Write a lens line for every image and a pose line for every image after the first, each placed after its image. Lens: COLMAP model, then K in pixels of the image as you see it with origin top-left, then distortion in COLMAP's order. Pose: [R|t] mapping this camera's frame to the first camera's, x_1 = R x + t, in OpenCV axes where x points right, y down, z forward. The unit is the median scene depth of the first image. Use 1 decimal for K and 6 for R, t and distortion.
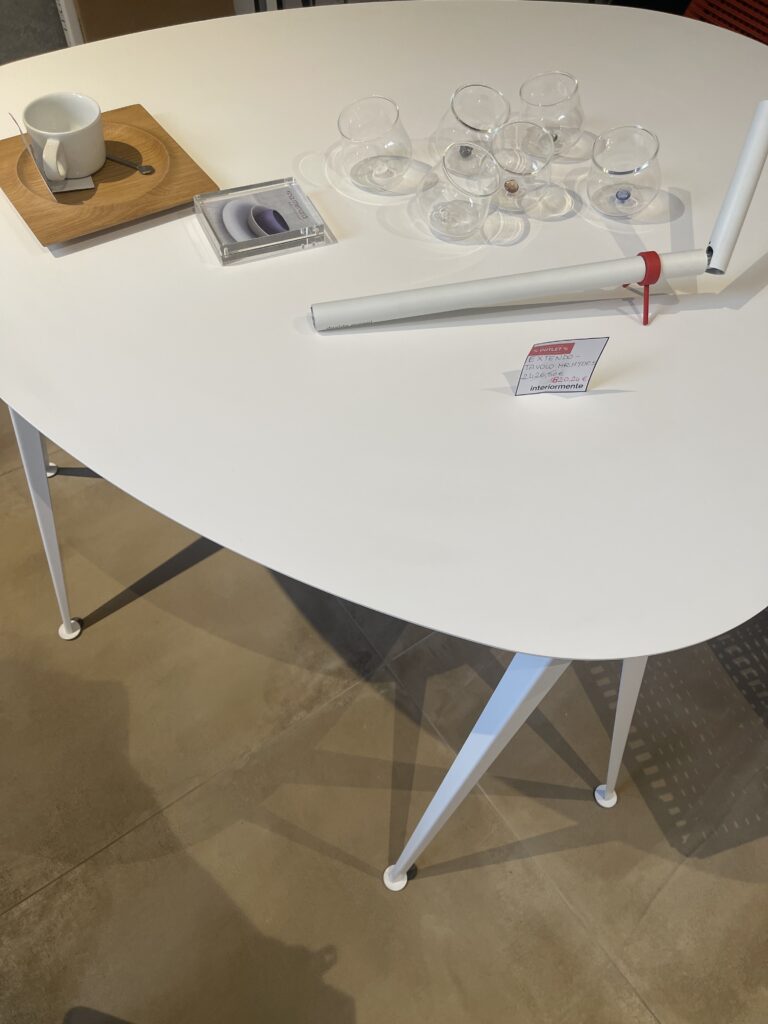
lens RADIAL K [[779.7, 0, 371.9], [0, 779.7, 506.3], [0, 0, 1]] dist [0.051076, -0.075323]
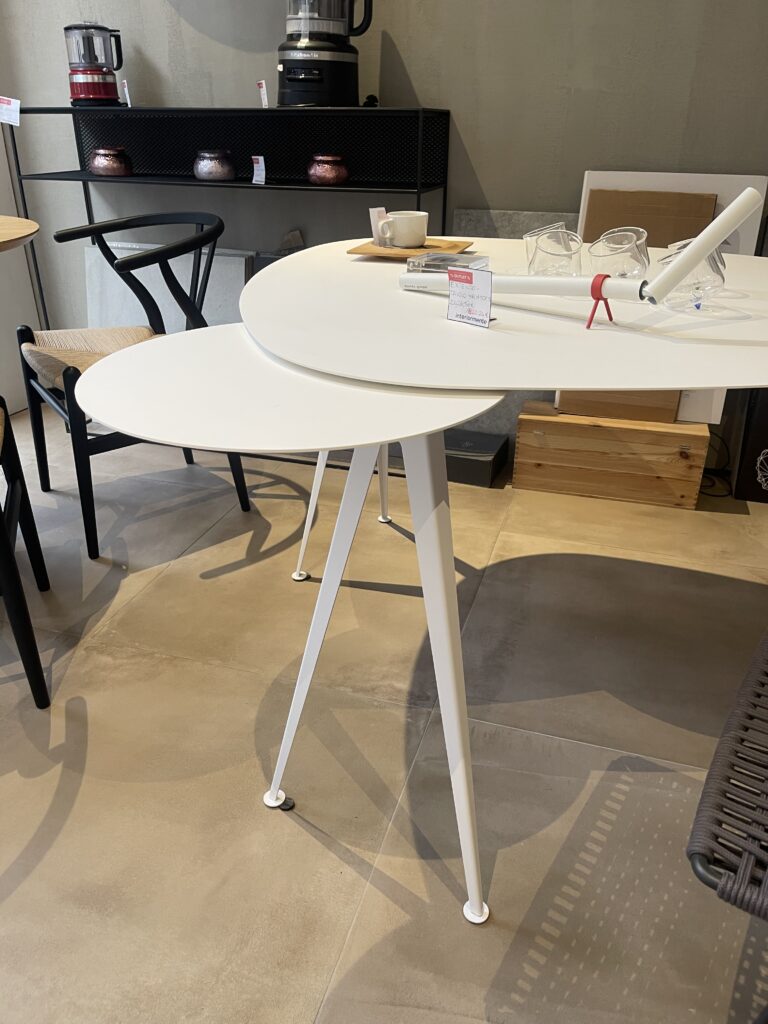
lens RADIAL K [[779.7, 0, 382.2], [0, 779.7, 506.8], [0, 0, 1]] dist [0.051076, -0.075323]
pose [[0.597678, 0.298834, -0.743962, 0.844061], [-0.633472, 0.744795, -0.209744, 0.323172], [0.491421, 0.596639, 0.634451, 0.158074]]
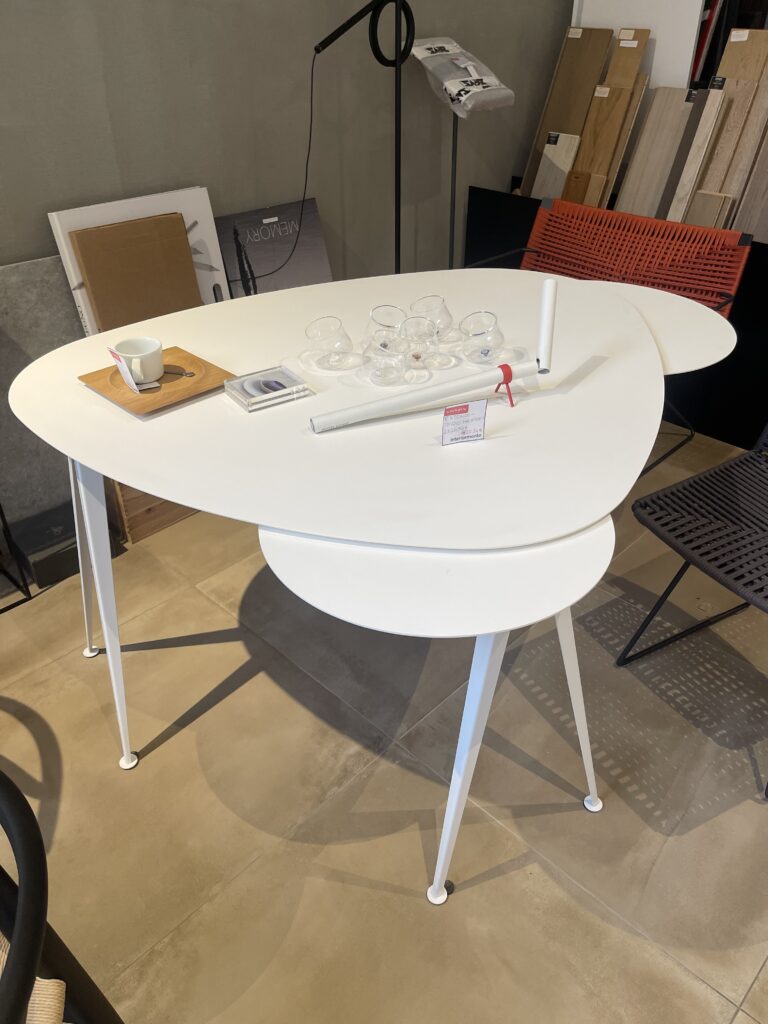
lens RADIAL K [[779.7, 0, 383.8], [0, 779.7, 511.1], [0, 0, 1]] dist [0.051076, -0.075323]
pose [[0.982355, -0.156119, 0.102988, -0.084863], [0.182040, 0.924466, -0.334999, 0.338701], [-0.042909, 0.347836, 0.936573, -0.319149]]
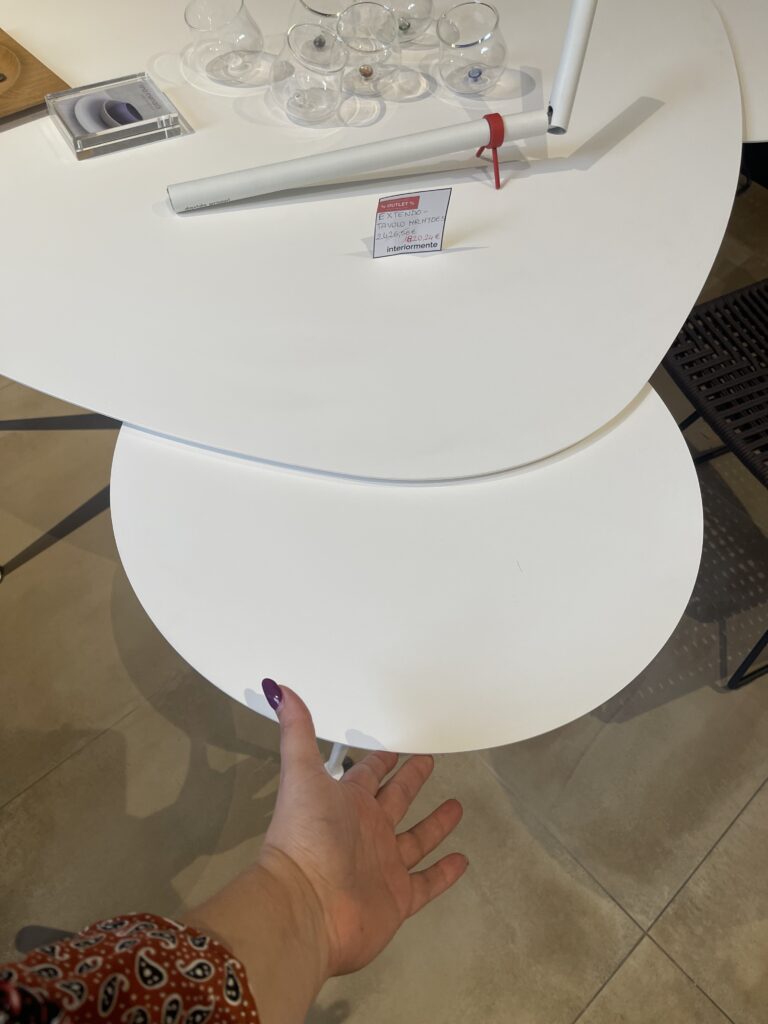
lens RADIAL K [[779.7, 0, 373.8], [0, 779.7, 507.5], [0, 0, 1]] dist [0.051076, -0.075323]
pose [[0.993576, -0.096659, 0.058851, 0.060227], [0.094704, 0.994884, 0.035160, 0.098998], [-0.061948, -0.029361, 0.997647, -0.028441]]
